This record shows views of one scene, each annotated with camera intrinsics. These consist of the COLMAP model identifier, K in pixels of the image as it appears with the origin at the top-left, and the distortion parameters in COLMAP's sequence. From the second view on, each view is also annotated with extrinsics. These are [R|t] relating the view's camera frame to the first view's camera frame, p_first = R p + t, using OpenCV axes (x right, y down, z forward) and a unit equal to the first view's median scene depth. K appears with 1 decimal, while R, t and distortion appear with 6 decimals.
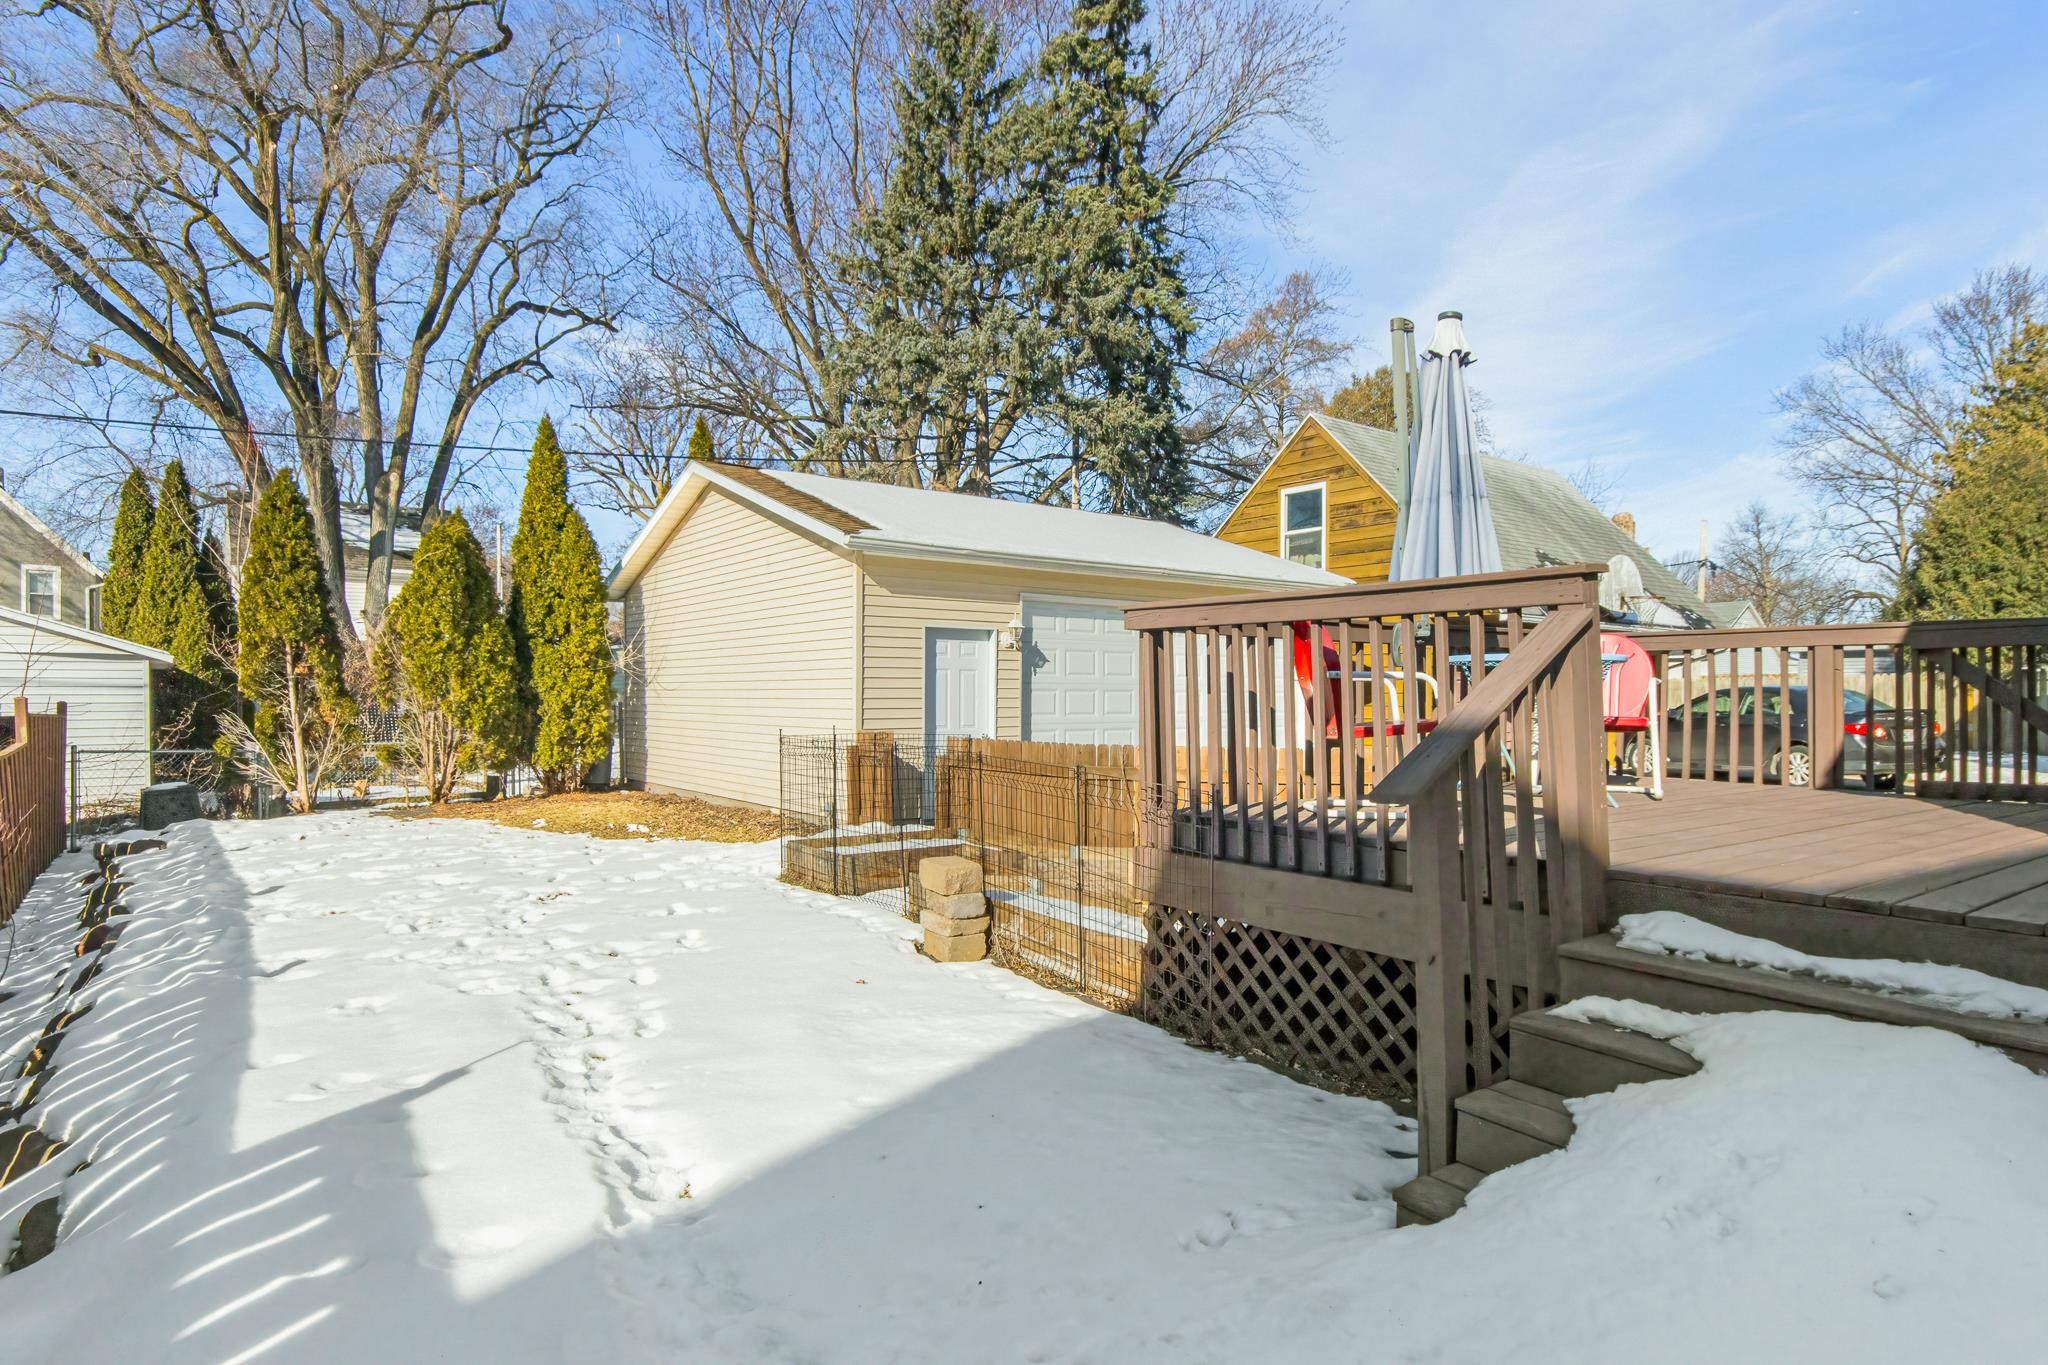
lens RADIAL K [[1089.2, 0, 1019.3], [0, 1089.2, 670.0], [0, 0, 1]] dist [-0.003513, -0.001064]
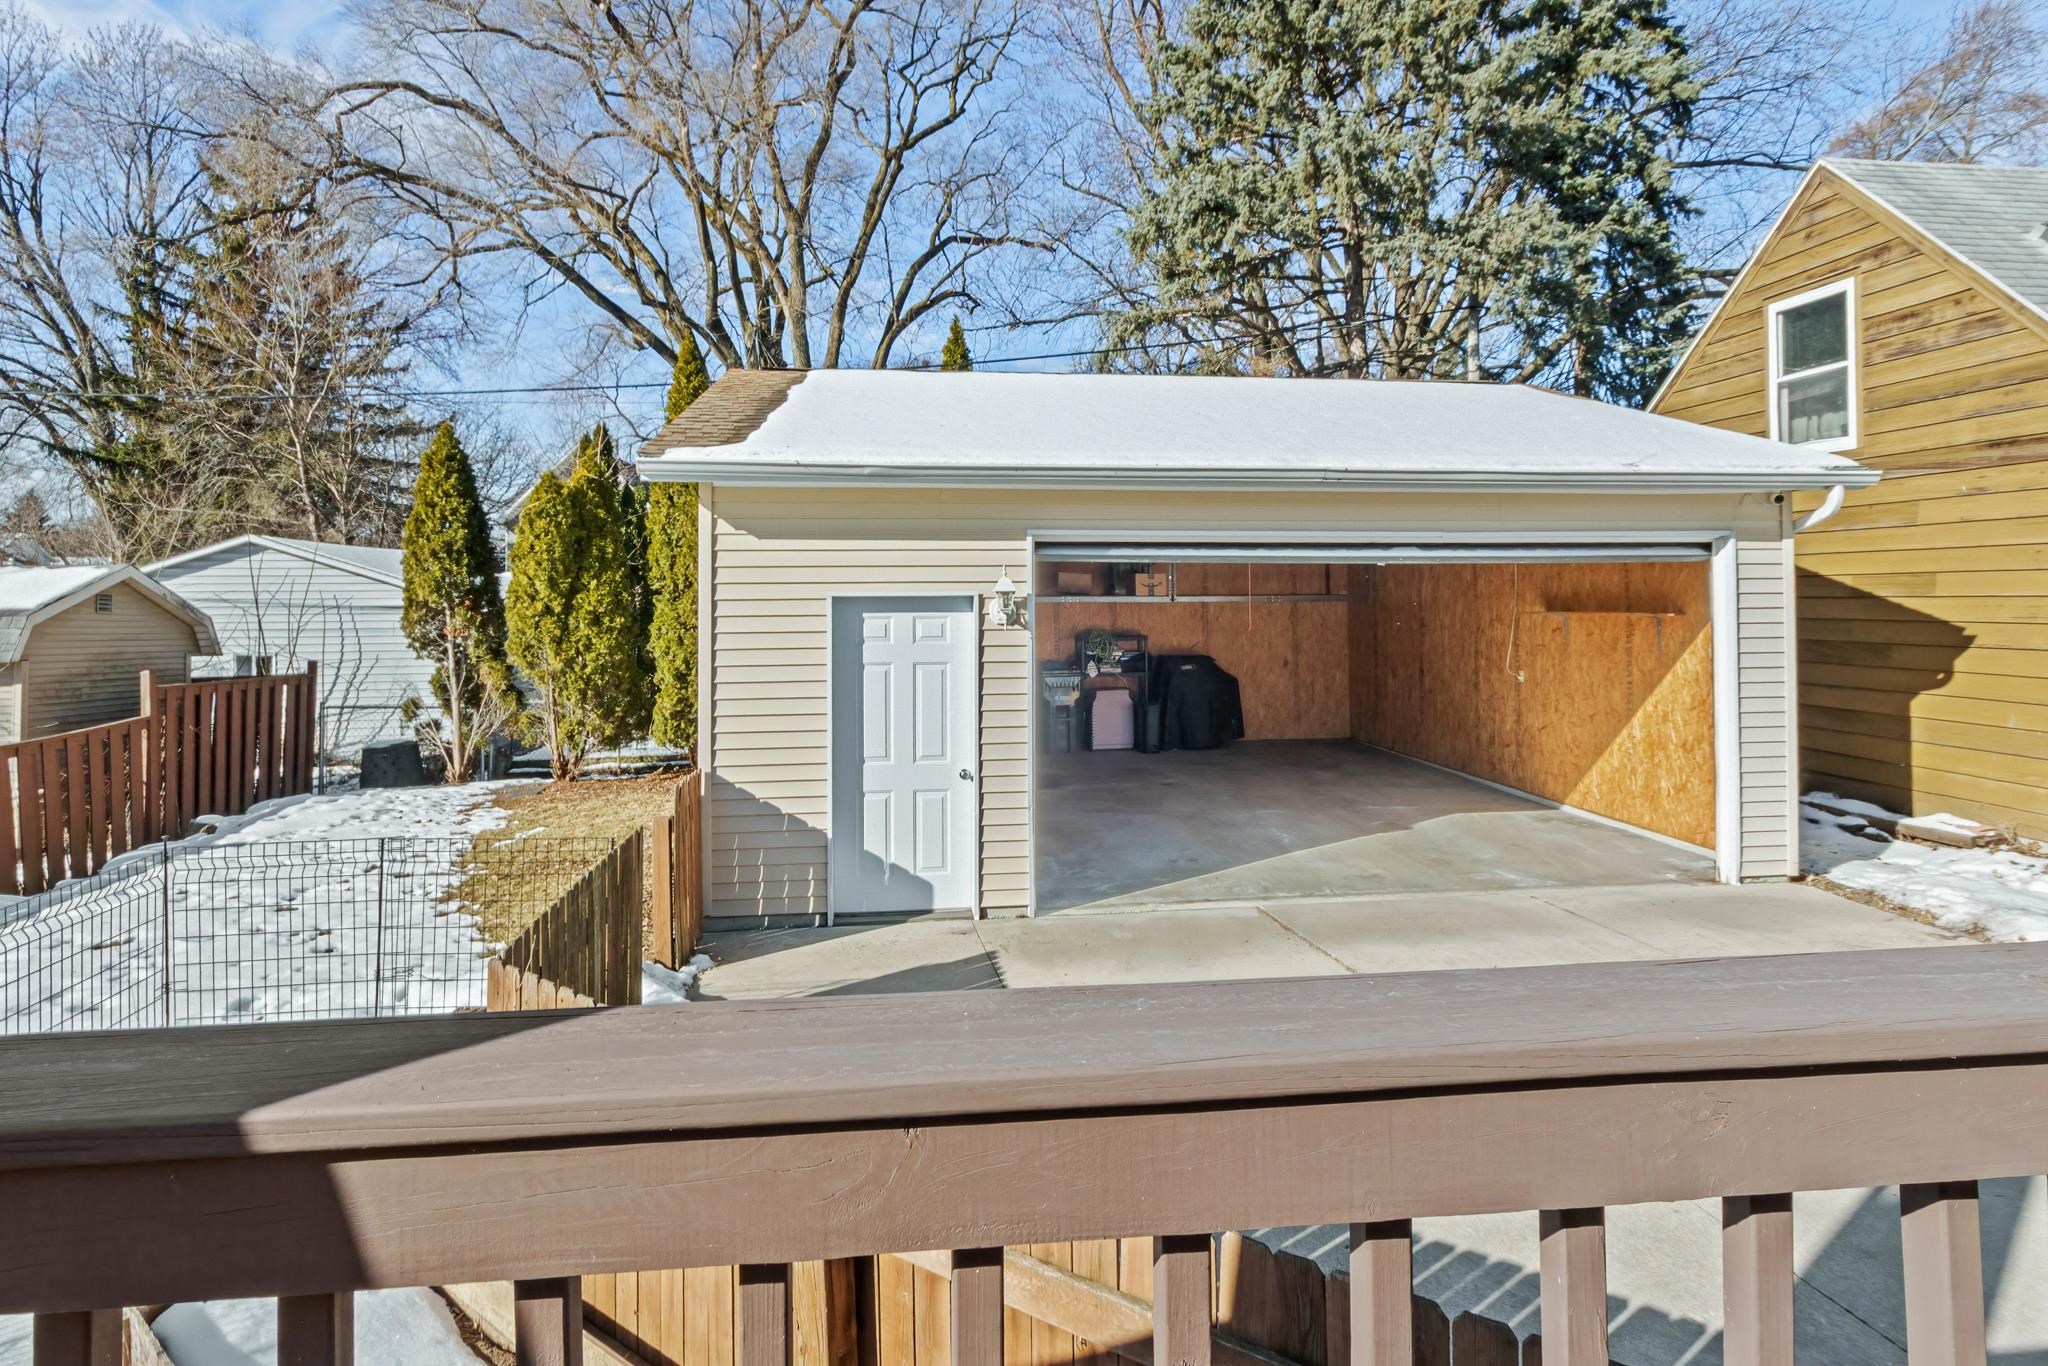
lens RADIAL K [[1050.4, 0, 1039.0], [0, 1050.4, 549.6], [0, 0, 1]] dist [-0.002672, 0.009967]
pose [[0.862288, -0.027802, -0.505654, 0.197157], [0.017445, 0.999530, -0.025208, -0.031076], [0.506118, 0.012916, 0.862368, 0.348182]]
